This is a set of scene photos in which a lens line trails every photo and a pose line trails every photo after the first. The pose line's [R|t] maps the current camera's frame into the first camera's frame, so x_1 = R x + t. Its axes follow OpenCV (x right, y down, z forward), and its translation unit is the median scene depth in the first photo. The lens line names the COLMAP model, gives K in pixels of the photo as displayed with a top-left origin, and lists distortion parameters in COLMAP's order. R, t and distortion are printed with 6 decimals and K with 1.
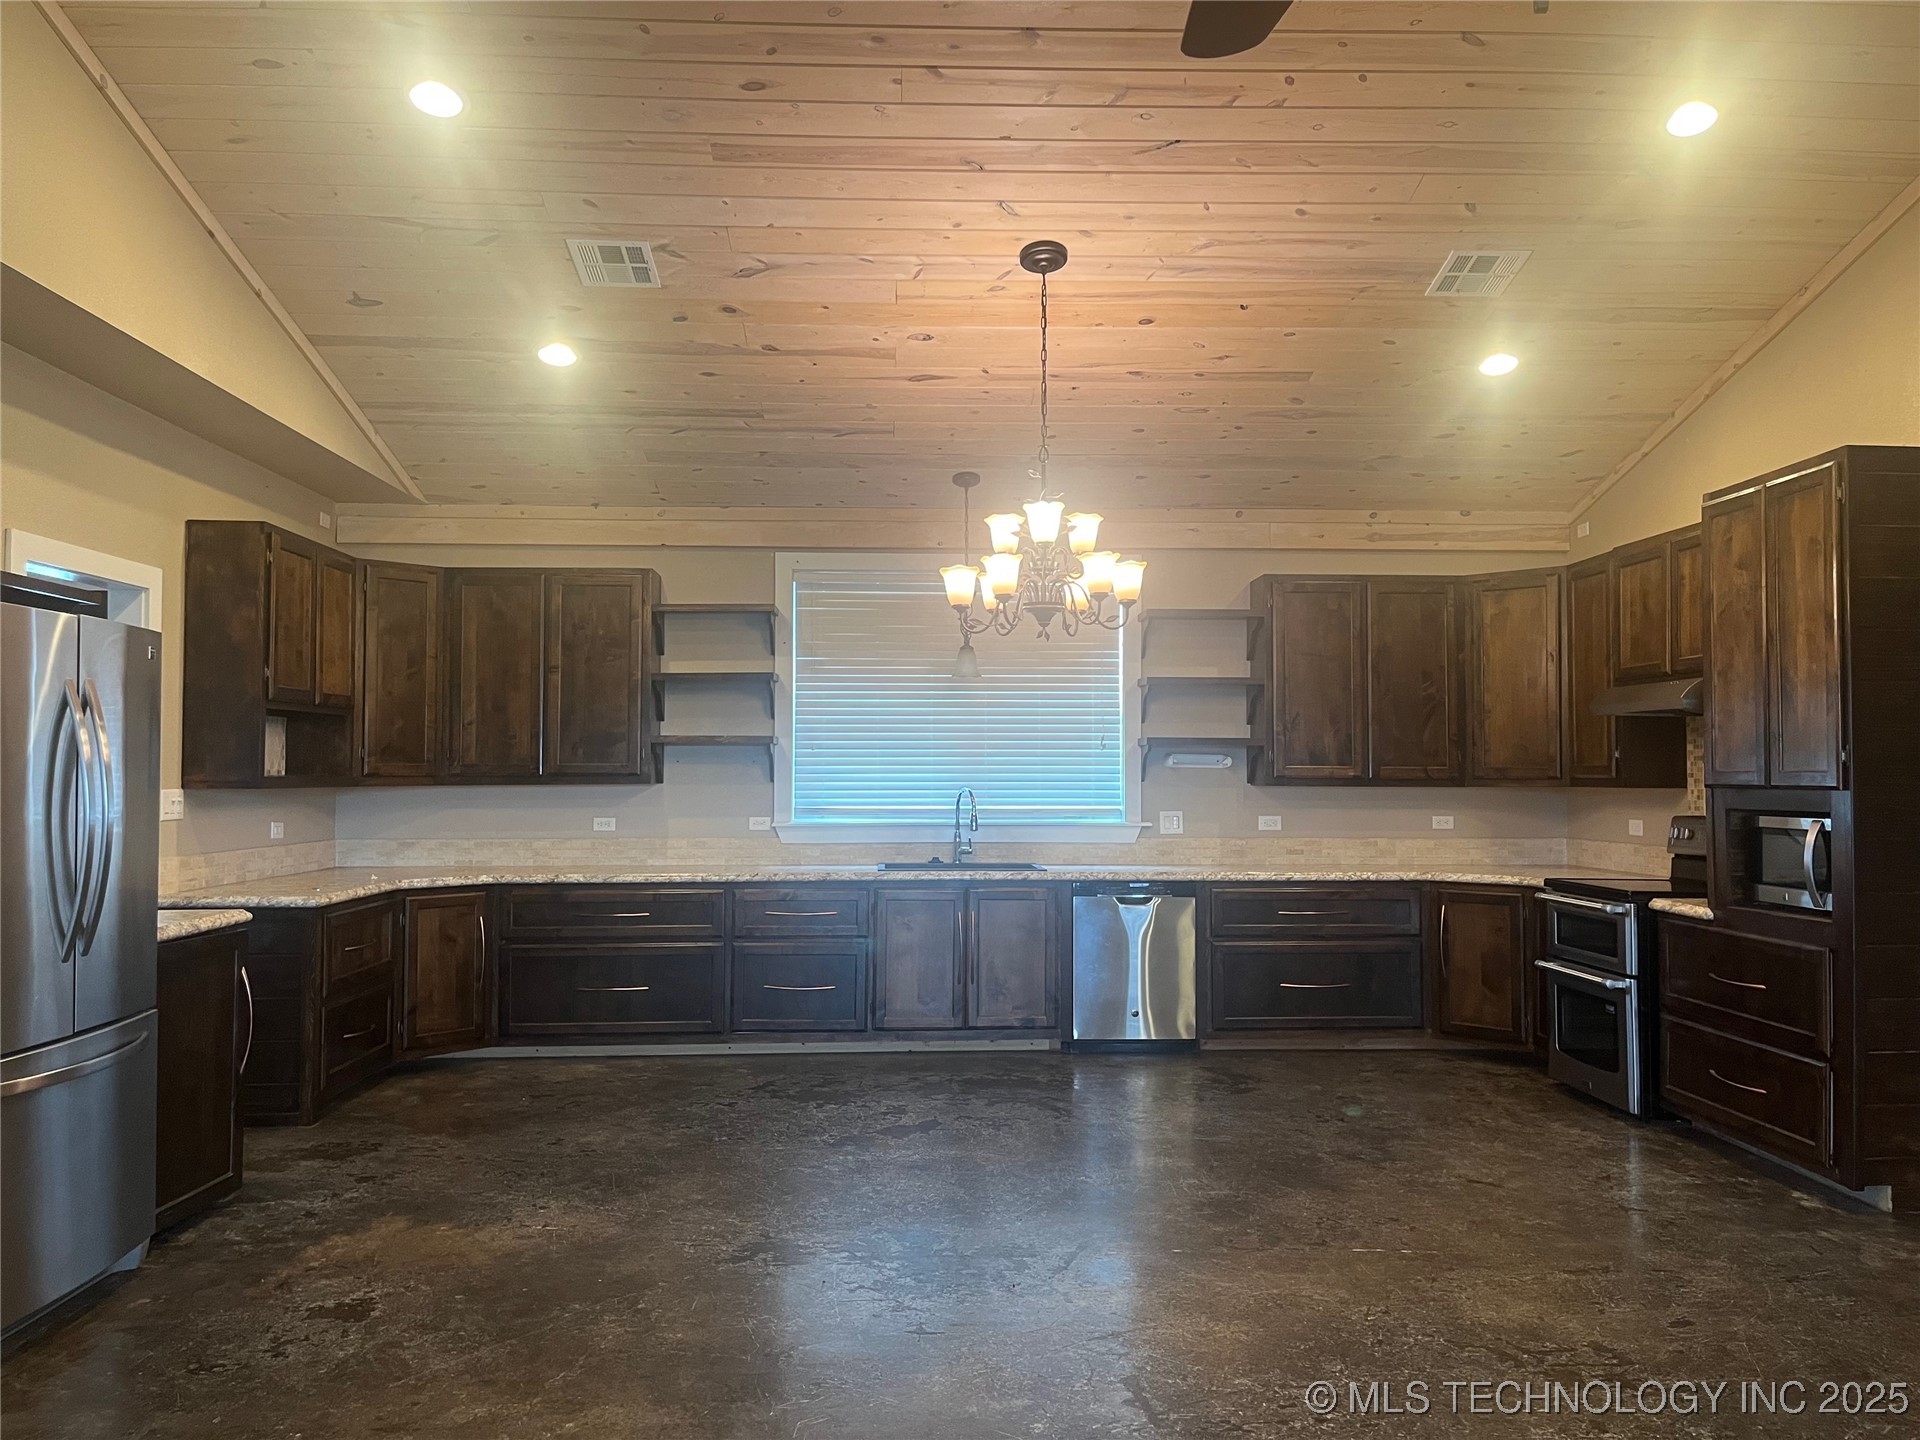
lens RADIAL K [[1452.2, 0, 958.6], [0, 1452.2, 724.5], [0, 0, 1]] dist [0.092022, -0.126430]
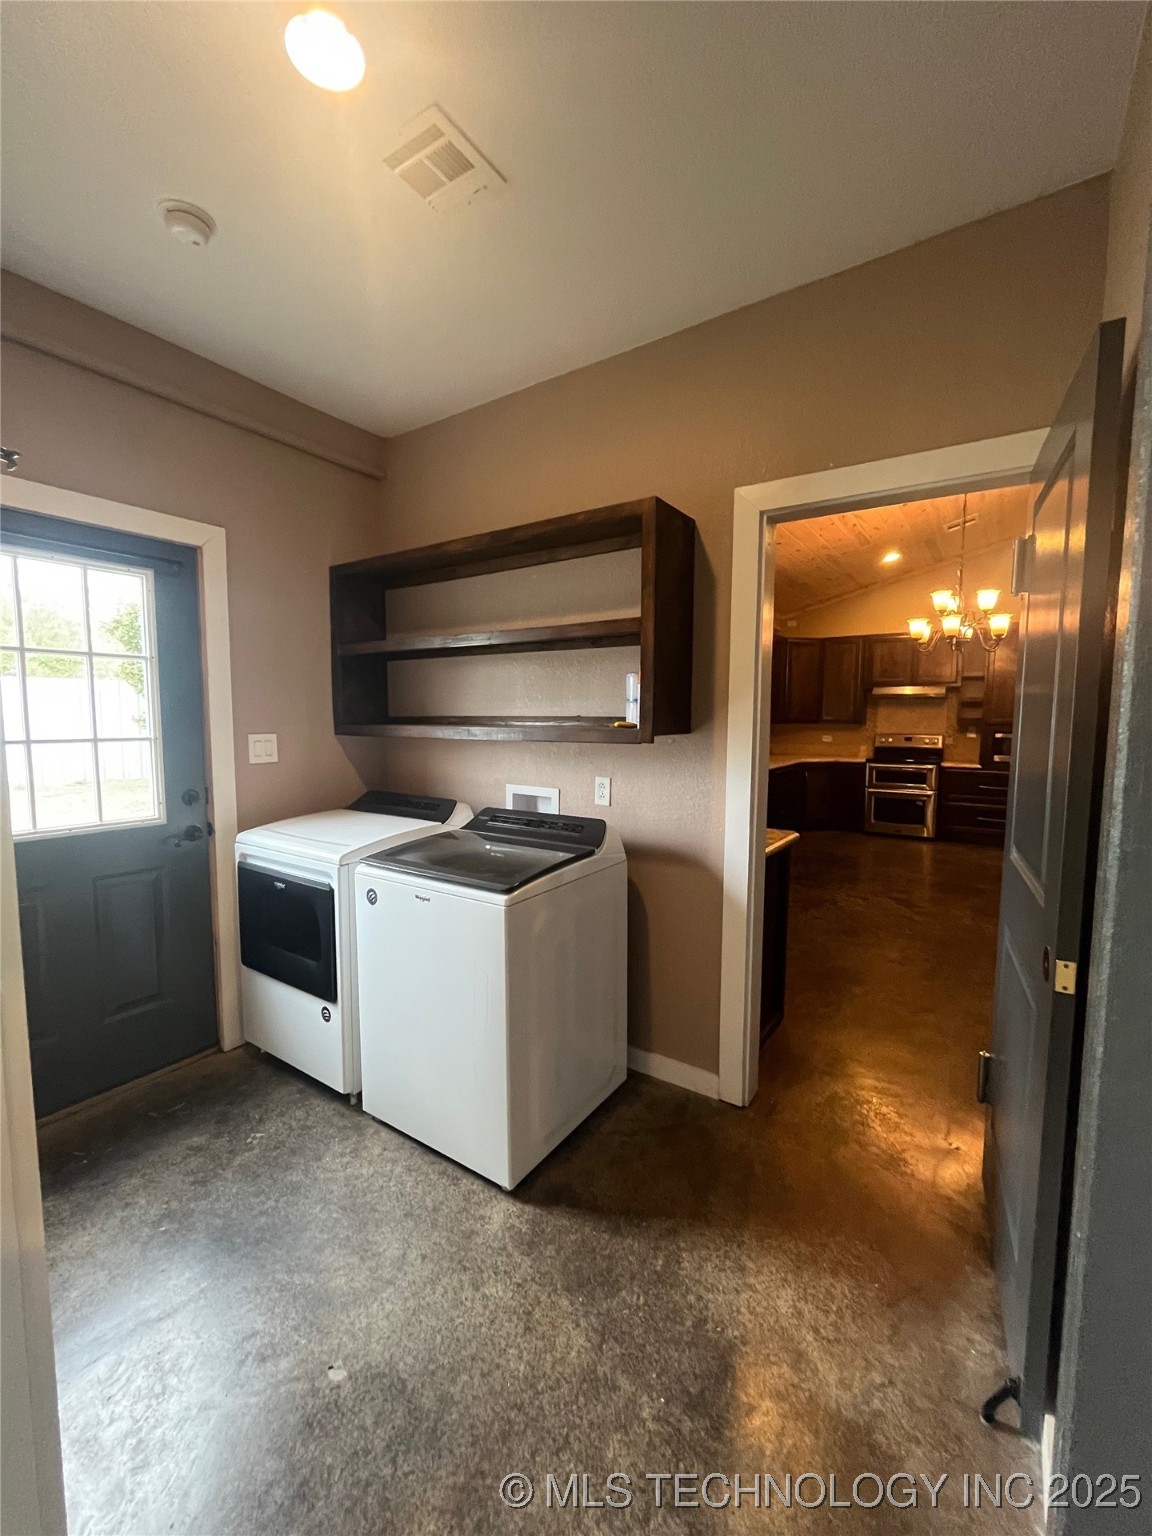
lens RADIAL K [[627.2, 0, 579.3], [0, 627.2, 774.0], [0, 0, 1]] dist [-0.005804, -0.000102]
pose [[0.596828, -0.070250, 0.799288, -0.739200], [-0.031684, 0.993319, 0.110962, 0.021387], [-0.801744, -0.091550, 0.590615, 0.684775]]
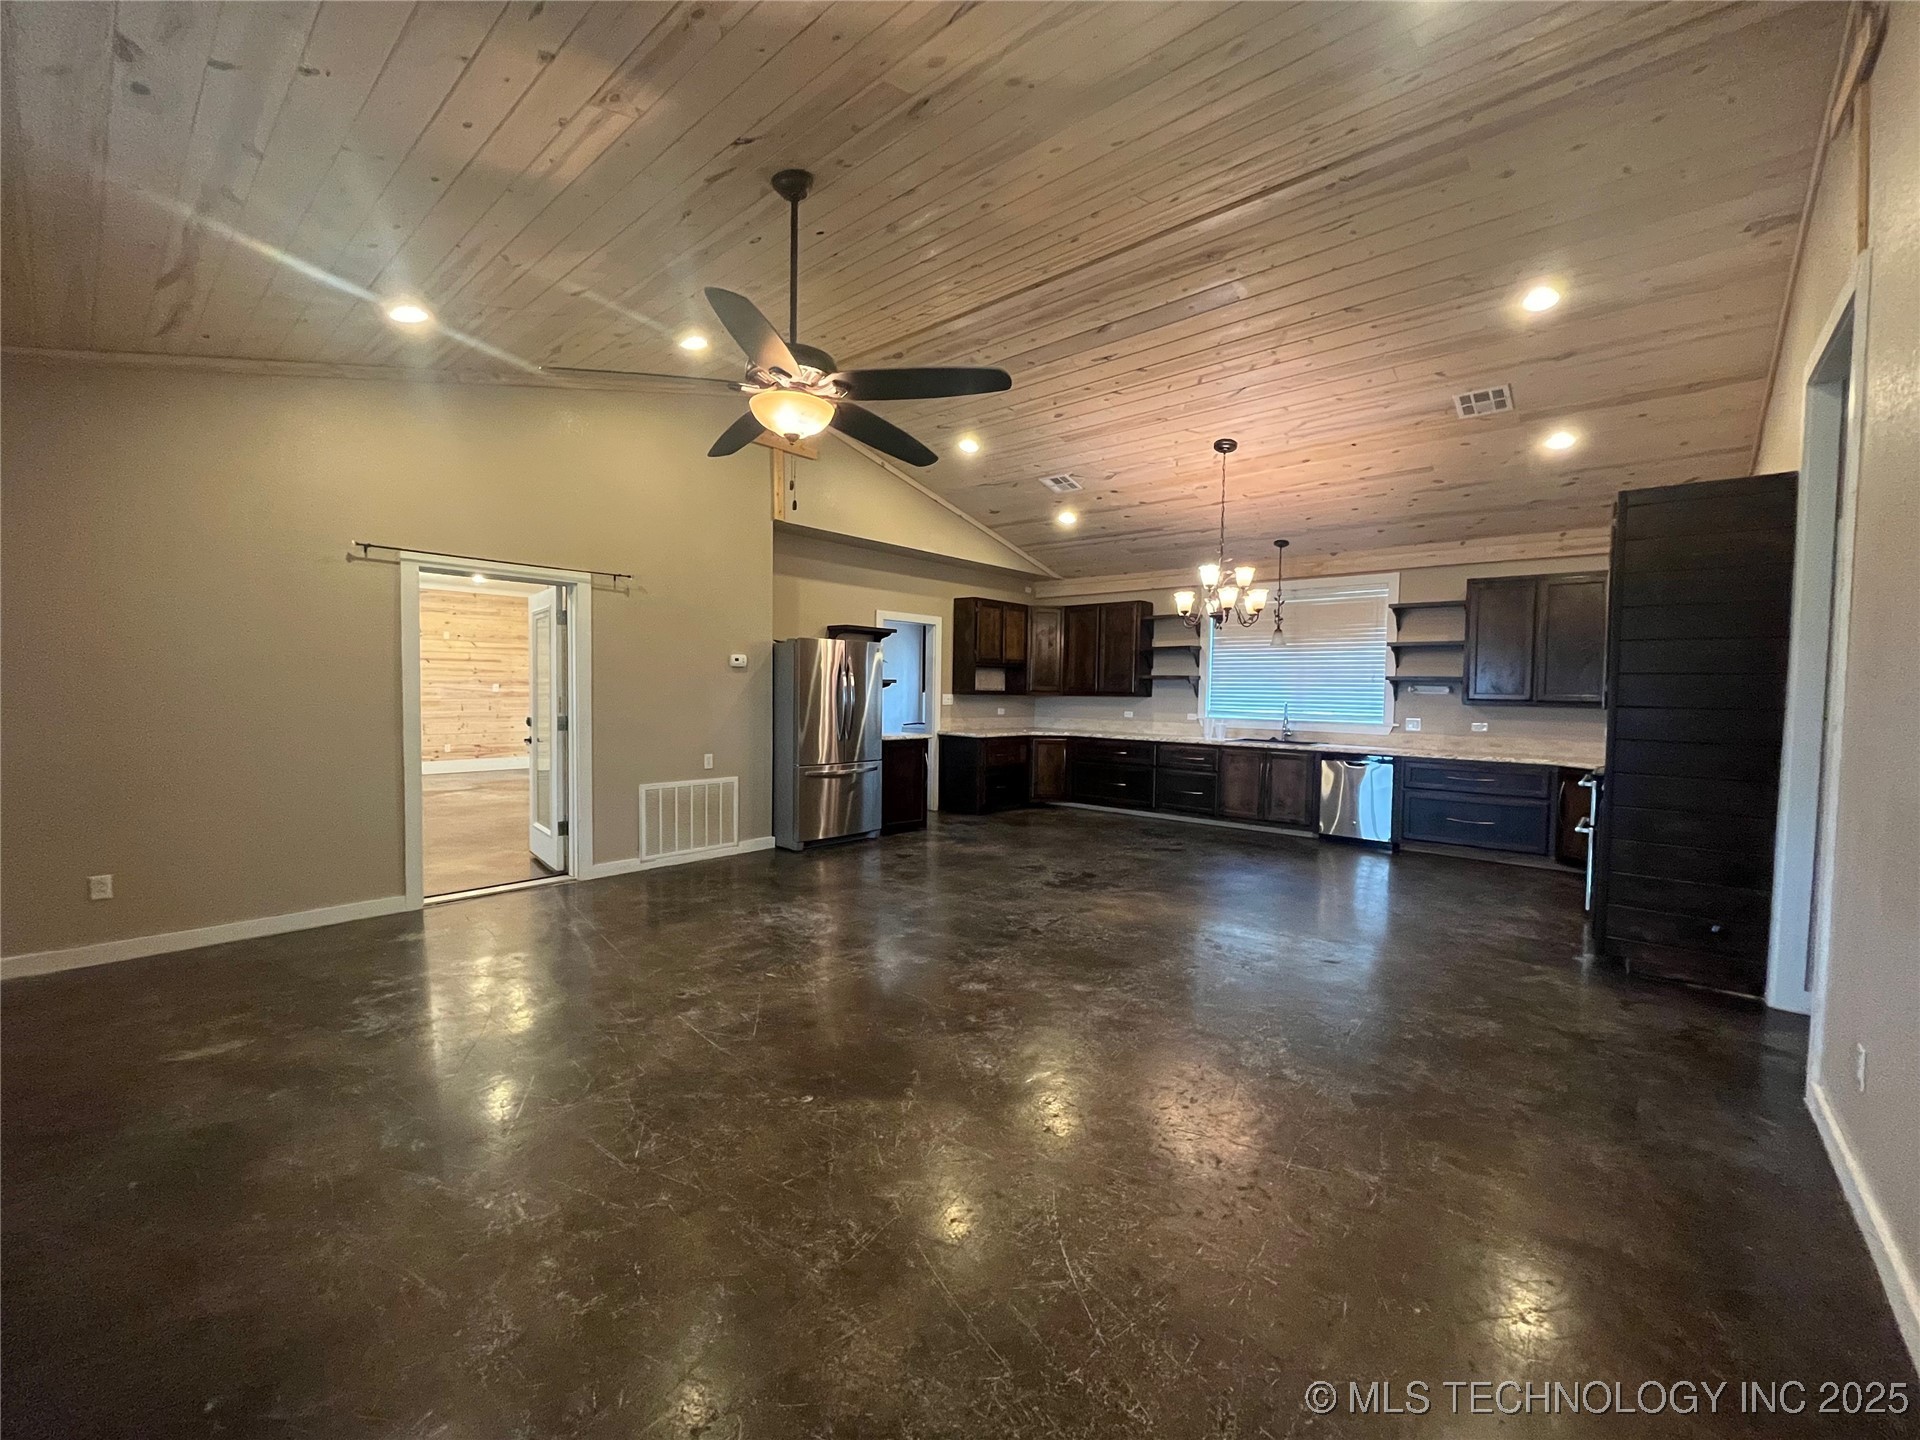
lens RADIAL K [[784.0, 0, 960.0], [0, 784.0, 720.0], [0, 0, 1]] dist [-0.005804, -0.000102]
pose [[0.722377, 0.038587, -0.690422, 0.442796], [0.006902, 0.997990, 0.062998, -0.001786], [0.691465, -0.050274, 0.720659, -0.065787]]
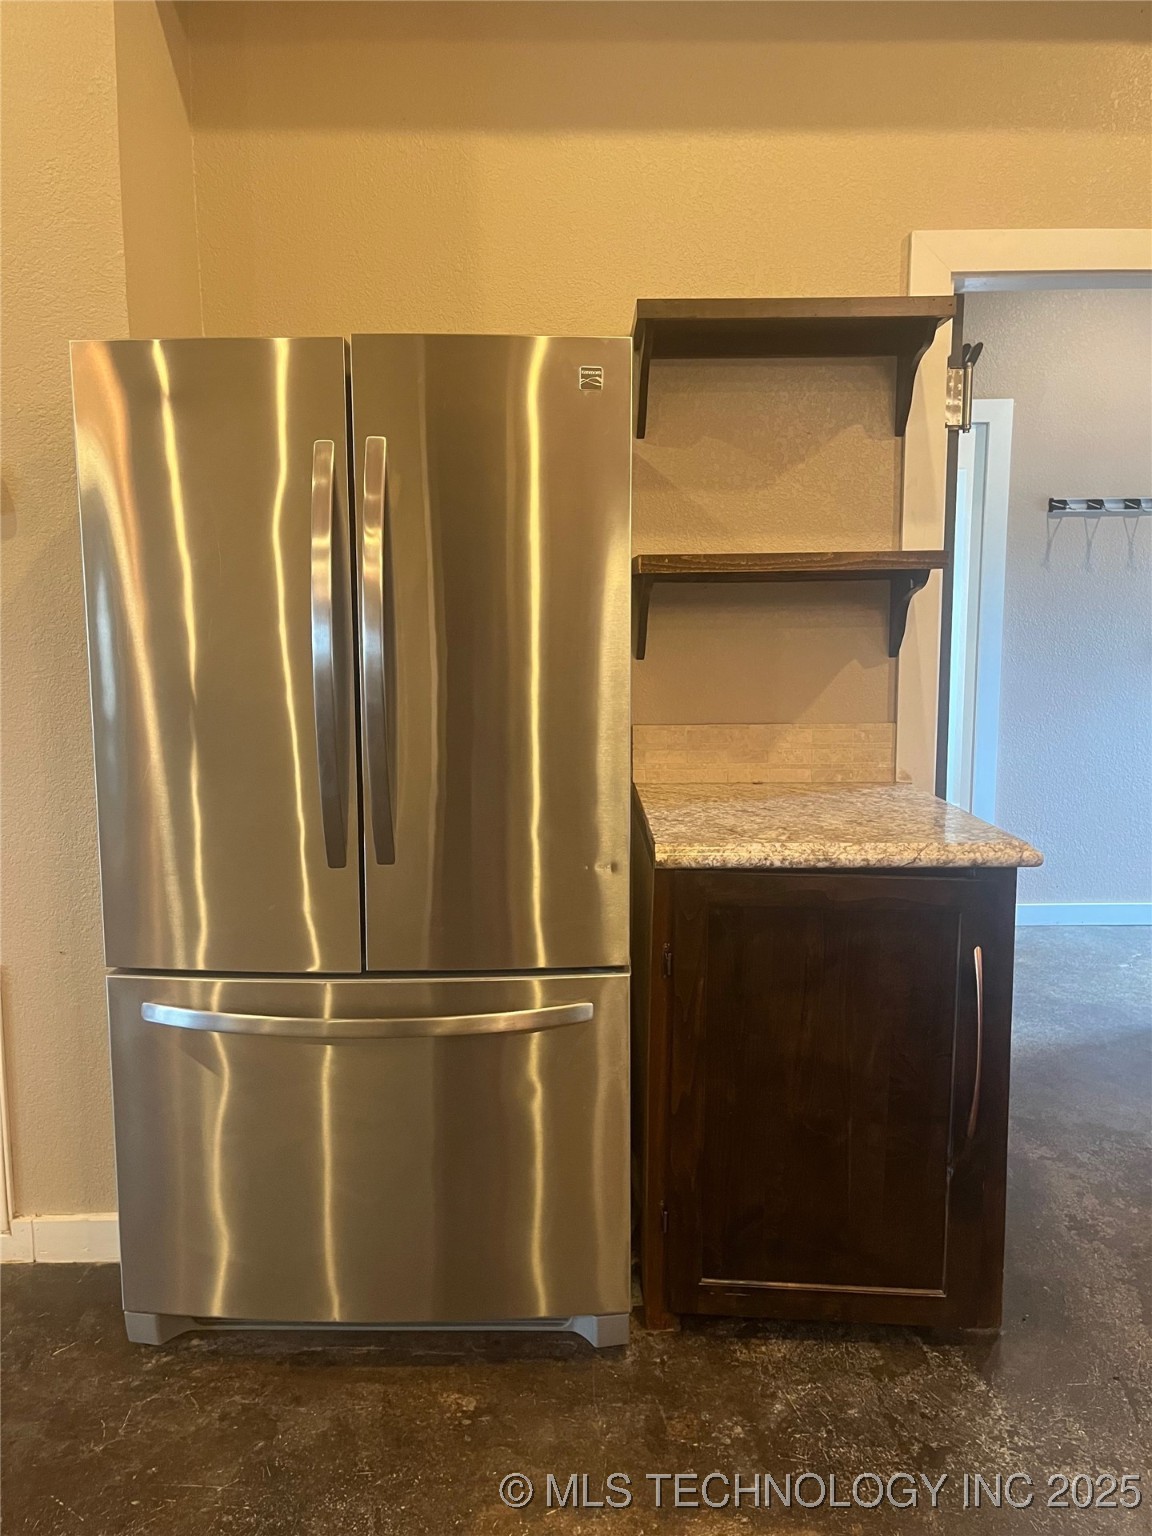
lens RADIAL K [[1161.8, 0, 576.0], [0, 1161.8, 768.0], [0, 0, 1]] dist [0.092022, -0.126430]
pose [[-0.042860, 0.127625, -0.990896, -0.039524], [0.037634, 0.991310, 0.126050, 0.026094], [0.998372, -0.031889, -0.047291, 0.583004]]
